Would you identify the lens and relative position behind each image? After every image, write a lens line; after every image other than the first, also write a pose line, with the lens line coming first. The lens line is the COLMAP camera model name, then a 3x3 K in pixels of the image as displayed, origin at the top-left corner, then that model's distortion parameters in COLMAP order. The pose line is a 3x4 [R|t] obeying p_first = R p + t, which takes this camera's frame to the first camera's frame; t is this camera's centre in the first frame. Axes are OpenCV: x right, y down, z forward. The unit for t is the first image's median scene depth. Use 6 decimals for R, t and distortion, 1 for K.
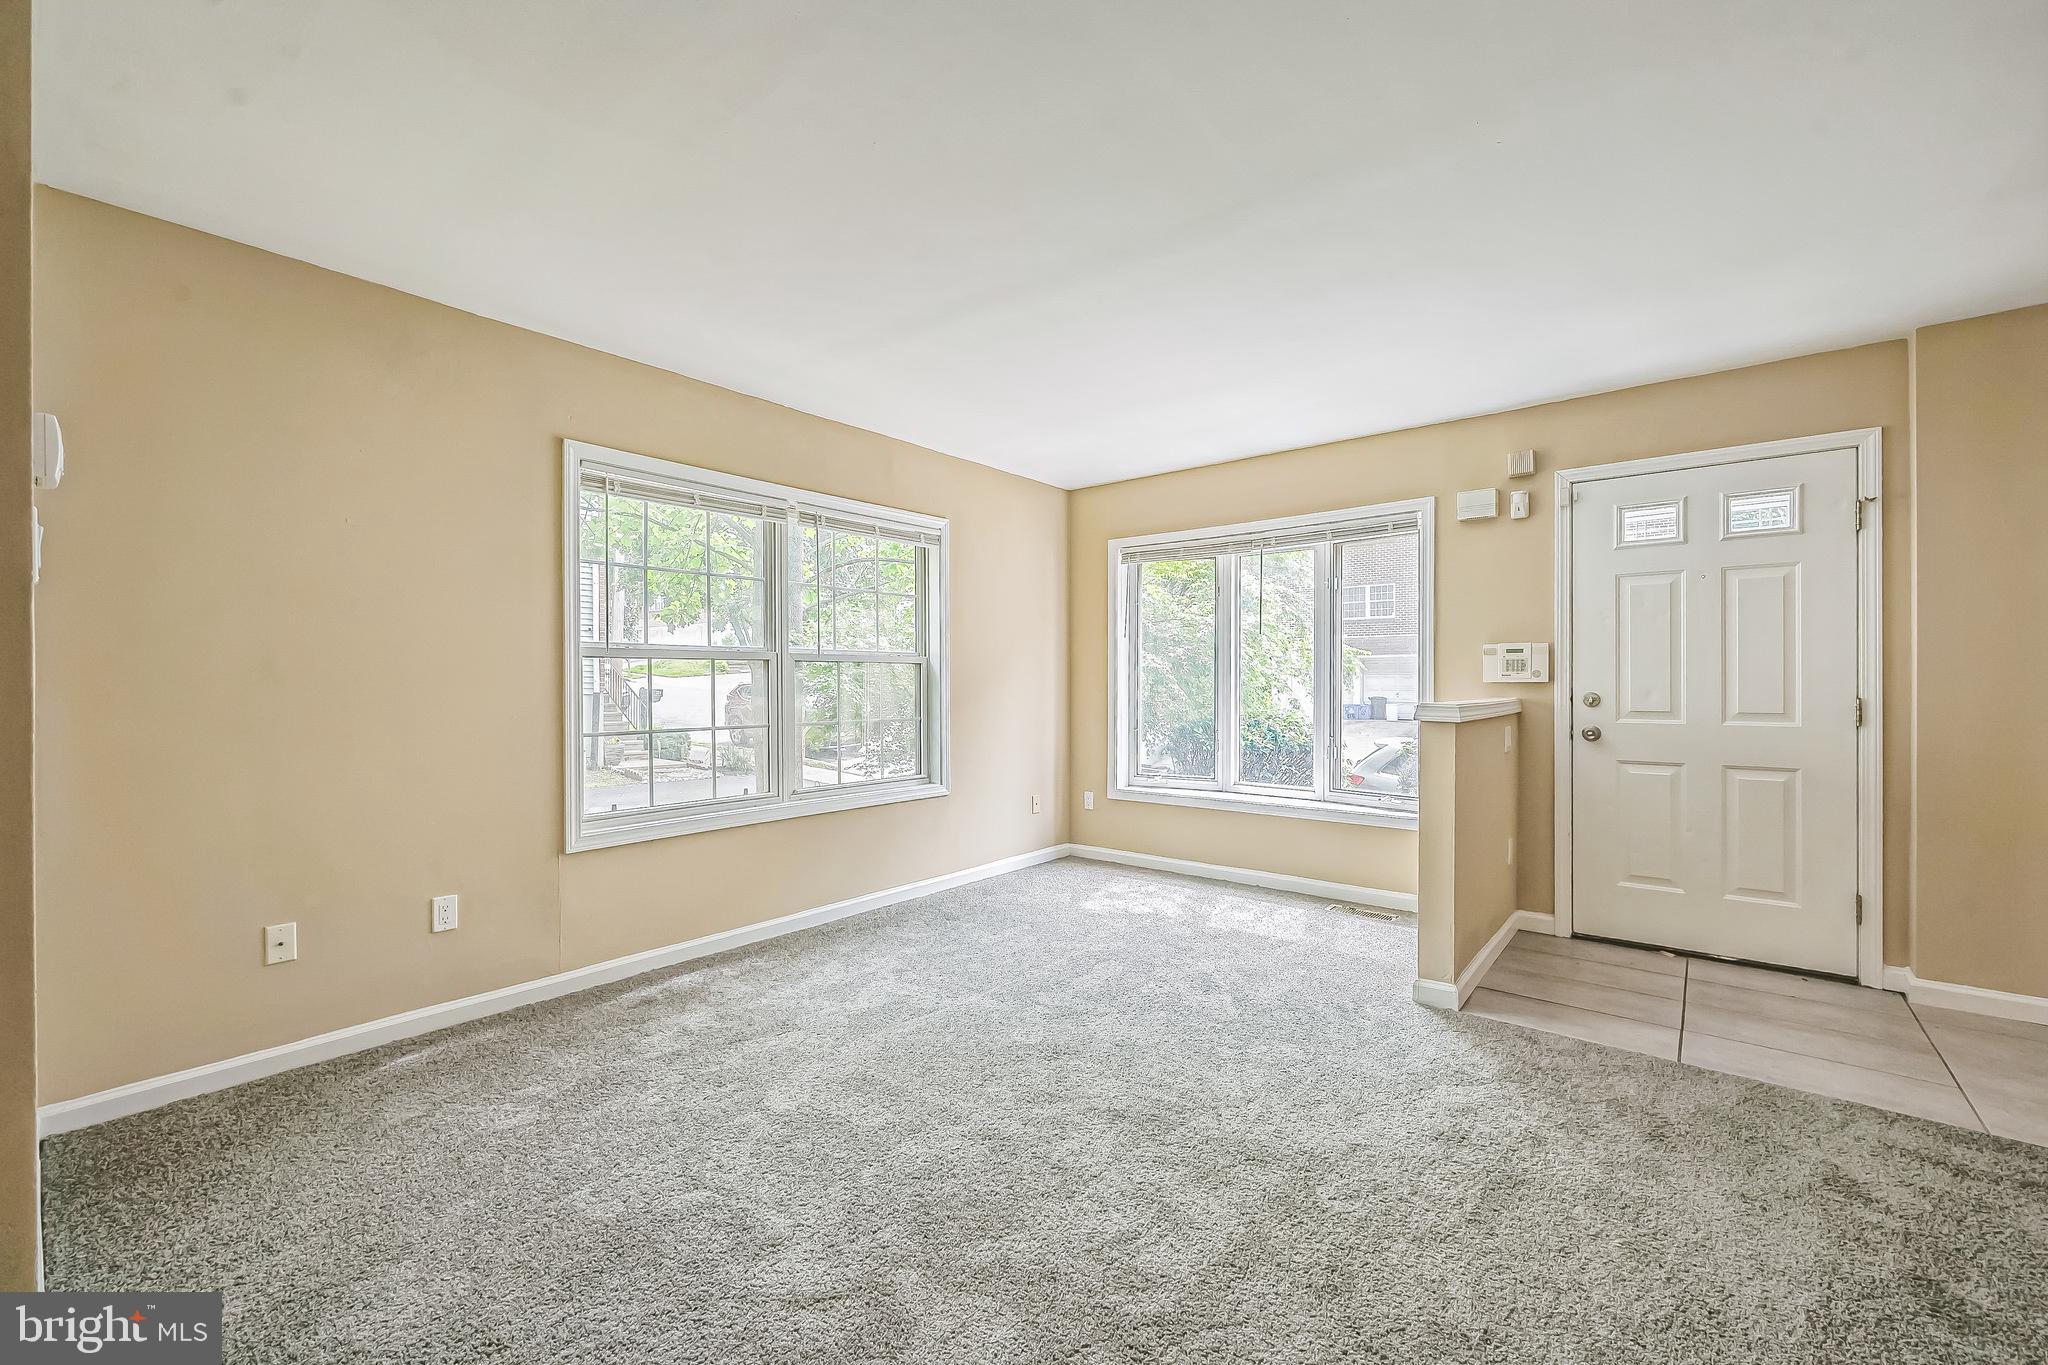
lens RADIAL K [[814.7, 0, 1030.8], [0, 814.7, 681.0], [0, 0, 1]] dist [-0.001982, -0.000331]
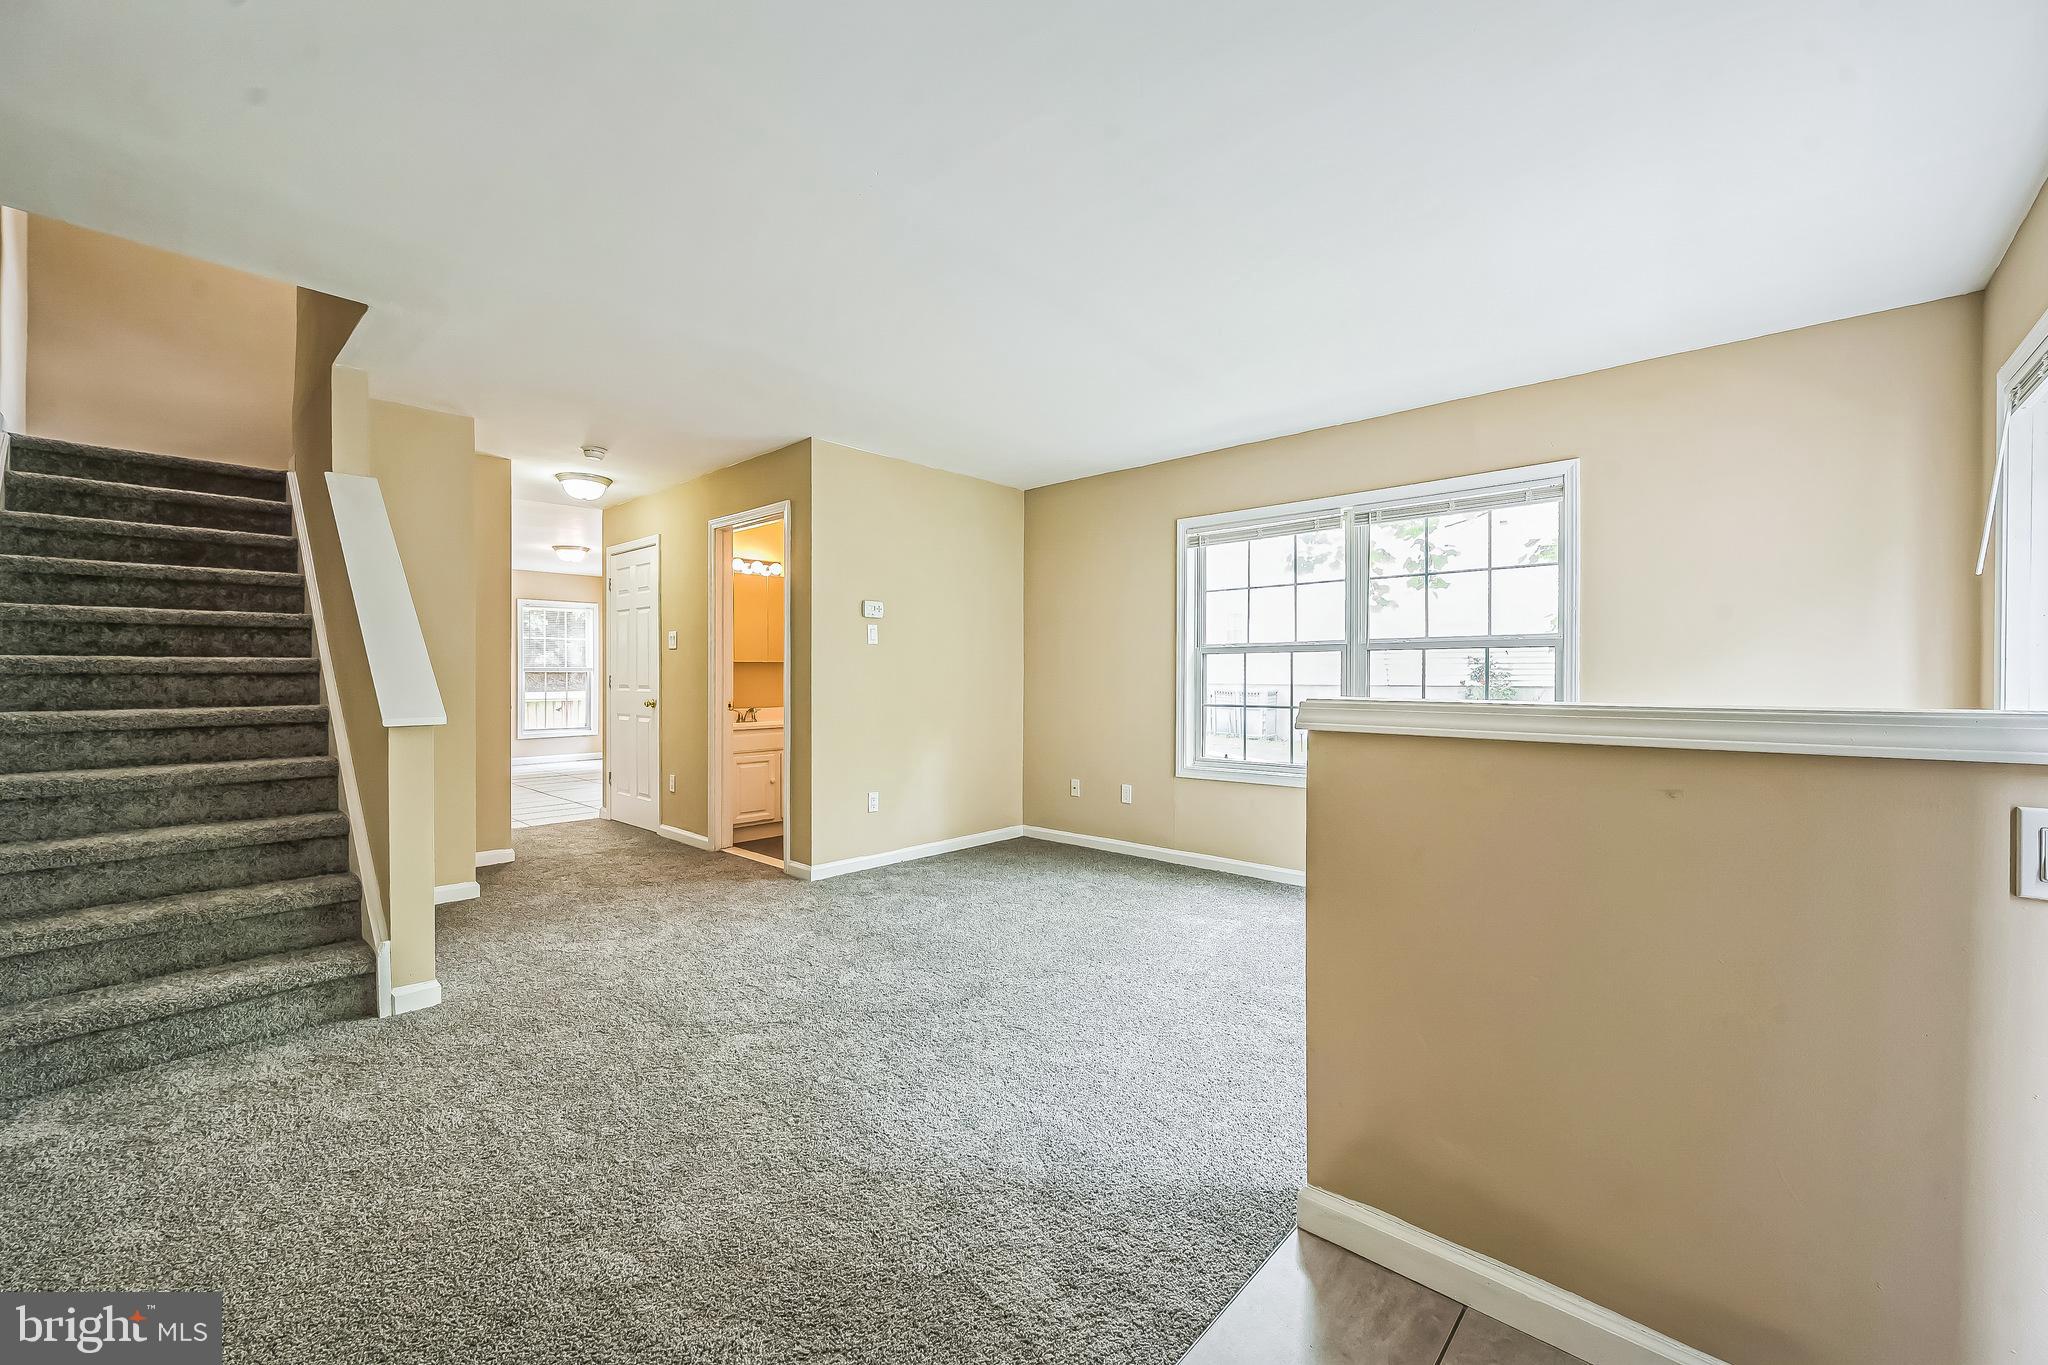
lens RADIAL K [[814.7, 0, 1030.8], [0, 814.7, 681.0], [0, 0, 1]] dist [-0.001982, -0.000331]
pose [[-0.031836, 0.001677, -0.999492, 1.148587], [-0.001227, 0.999998, 0.001717, 0.022224], [0.999492, 0.001281, -0.031834, 0.829952]]
